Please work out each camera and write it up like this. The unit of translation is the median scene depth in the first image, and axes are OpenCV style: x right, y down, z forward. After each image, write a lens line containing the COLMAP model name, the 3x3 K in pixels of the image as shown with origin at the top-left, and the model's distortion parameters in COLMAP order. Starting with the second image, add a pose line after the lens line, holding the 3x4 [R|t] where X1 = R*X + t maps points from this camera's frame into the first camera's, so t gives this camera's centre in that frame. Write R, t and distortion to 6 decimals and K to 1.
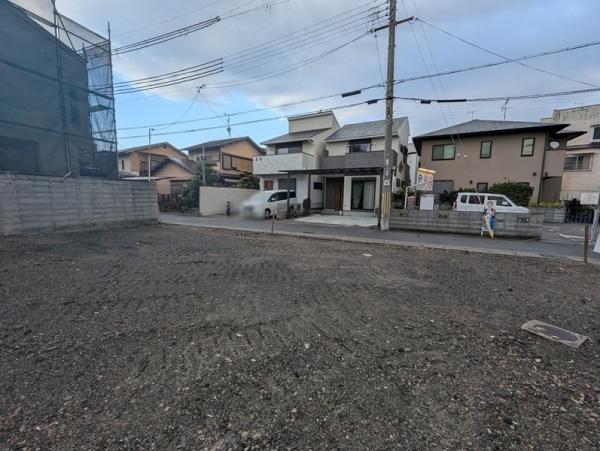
lens RADIAL K [[247.0, 0, 301.0], [0, 247.0, 224.9], [0, 0, 1]] dist [0.003758, -0.002571]
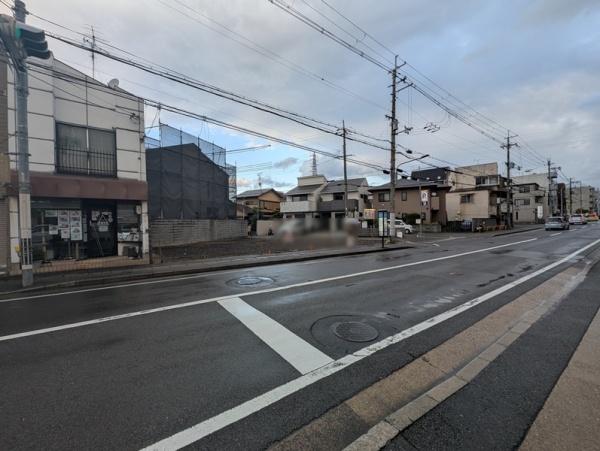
lens RADIAL K [[247.0, 0, 300.8], [0, 247.0, 226.1], [0, 0, 1]] dist [0.003758, -0.002571]
pose [[0.999294, -0.034148, 0.015642, -0.095720], [0.035574, 0.994104, -0.102431, 0.097939], [-0.012052, 0.102916, 0.994617, -0.917949]]
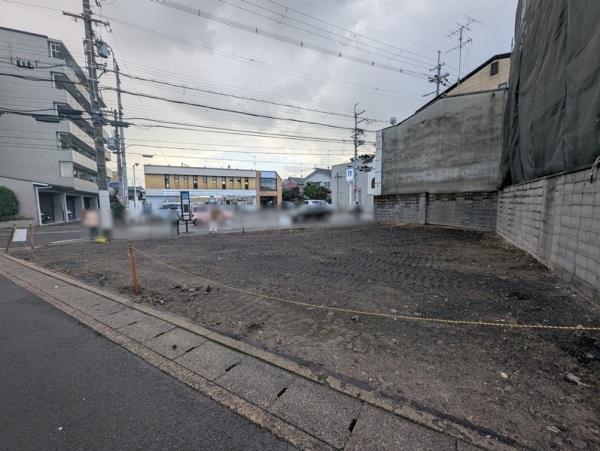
lens RADIAL K [[247.0, 0, 300.4], [0, 247.0, 225.3], [0, 0, 1]] dist [0.003758, -0.002571]
pose [[-0.990949, -0.016729, 0.133189, -0.278928], [0.010943, 0.978834, 0.204363, -0.100558], [-0.133789, 0.203970, -0.969792, 0.795250]]
